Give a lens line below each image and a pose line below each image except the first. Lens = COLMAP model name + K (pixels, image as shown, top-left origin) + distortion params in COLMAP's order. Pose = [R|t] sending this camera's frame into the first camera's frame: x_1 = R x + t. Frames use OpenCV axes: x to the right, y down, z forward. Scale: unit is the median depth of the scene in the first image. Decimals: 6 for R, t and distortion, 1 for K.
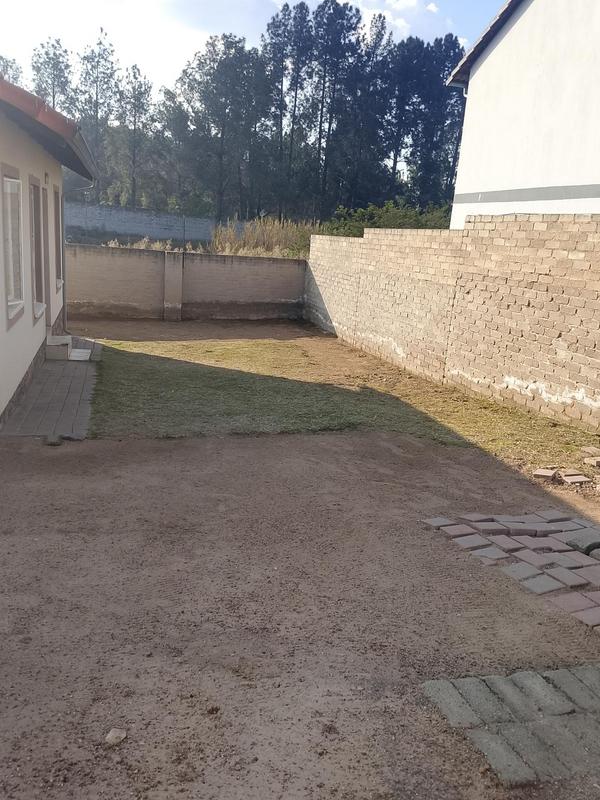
lens RADIAL K [[672.6, 0, 297.9], [0, 672.6, 402.8], [0, 0, 1]] dist [0.052402, -0.090004]
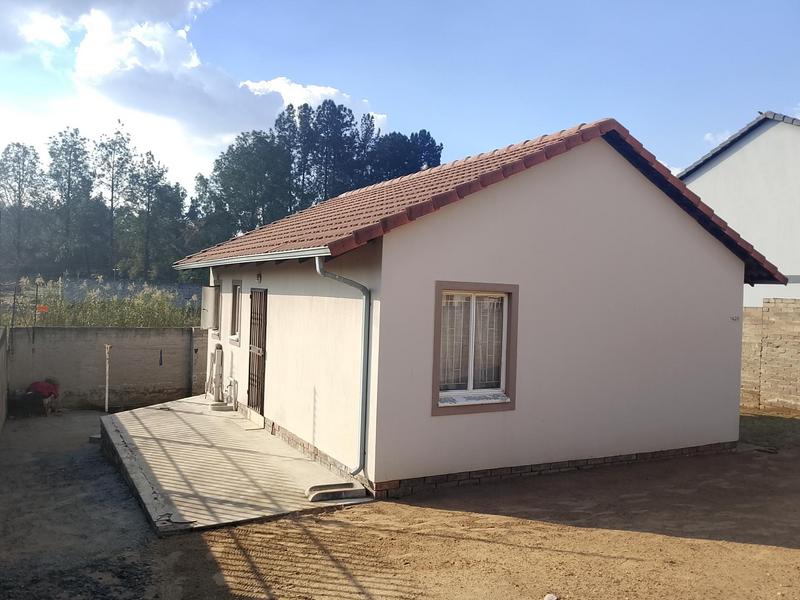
lens RADIAL K [[672.6, 0, 398.3], [0, 672.6, 299.5], [0, 0, 1]] dist [0.052402, -0.090004]
pose [[0.970439, -0.040404, 0.237942, -0.124138], [0.094508, 0.970774, -0.220604, -0.000873], [-0.222075, 0.236570, 0.945895, -0.040082]]
